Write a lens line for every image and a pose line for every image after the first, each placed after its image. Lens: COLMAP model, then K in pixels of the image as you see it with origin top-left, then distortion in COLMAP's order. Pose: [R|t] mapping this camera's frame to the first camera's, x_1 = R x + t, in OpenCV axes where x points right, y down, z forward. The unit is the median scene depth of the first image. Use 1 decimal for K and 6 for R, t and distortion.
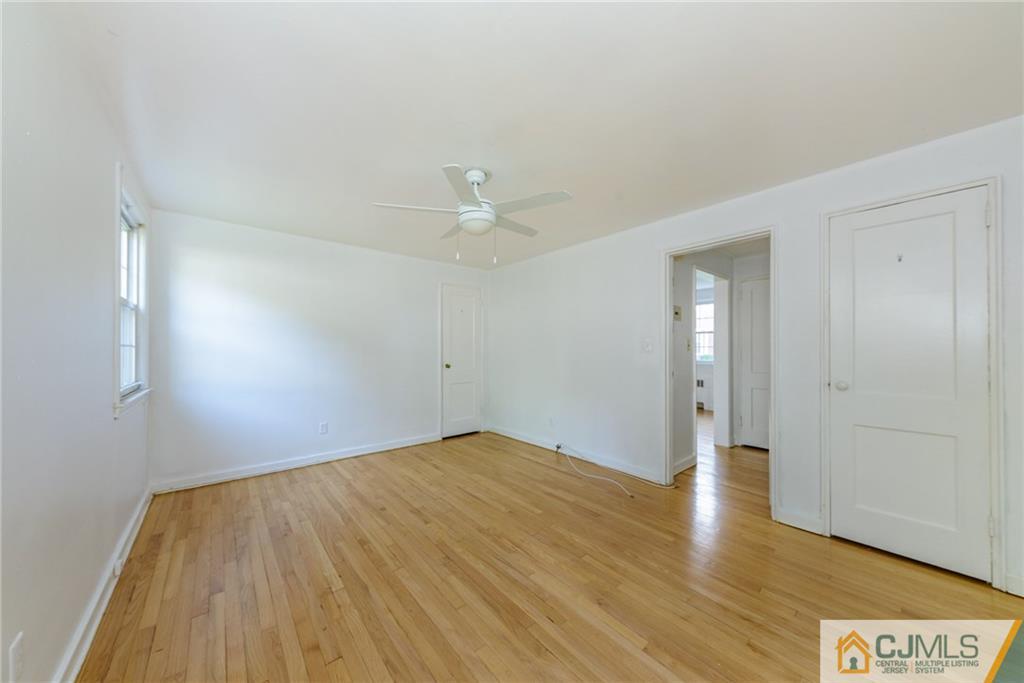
lens RADIAL K [[309.8, 0, 518.1], [0, 309.8, 348.1], [0, 0, 1]] dist [0.007067, -0.000065]
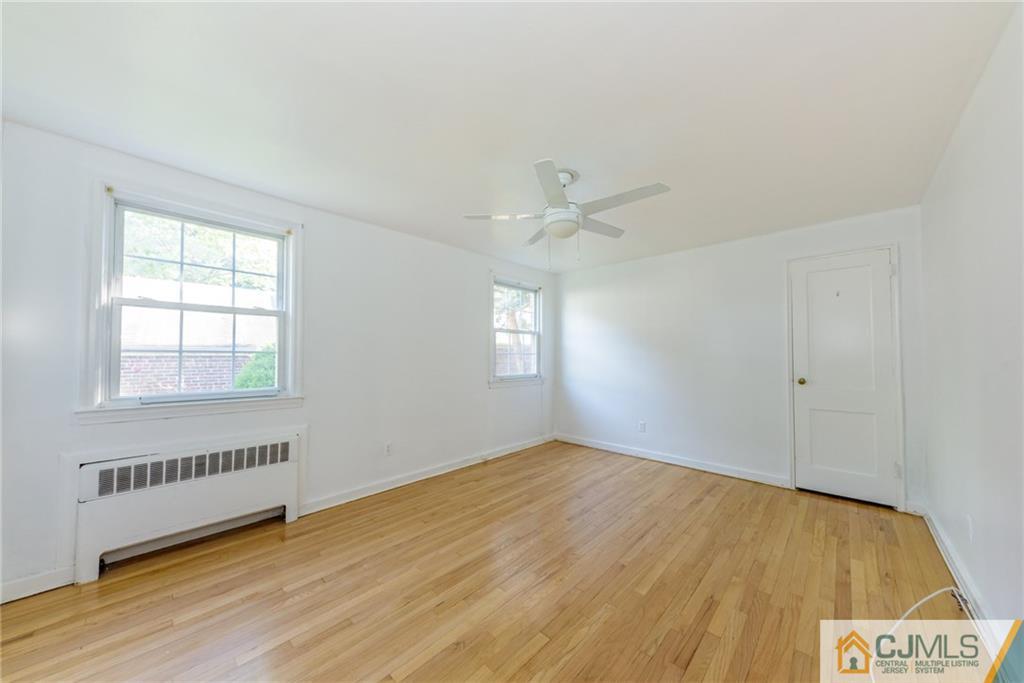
lens RADIAL K [[372.1, 0, 582.1], [0, 372.1, 346.5], [0, 0, 1]] dist [0.002140, 0.000047]
pose [[0.198823, -0.026226, -0.979684, 0.754676], [0.000801, 0.999646, -0.026598, 0.007490], [0.980035, 0.004503, 0.198773, 0.618415]]
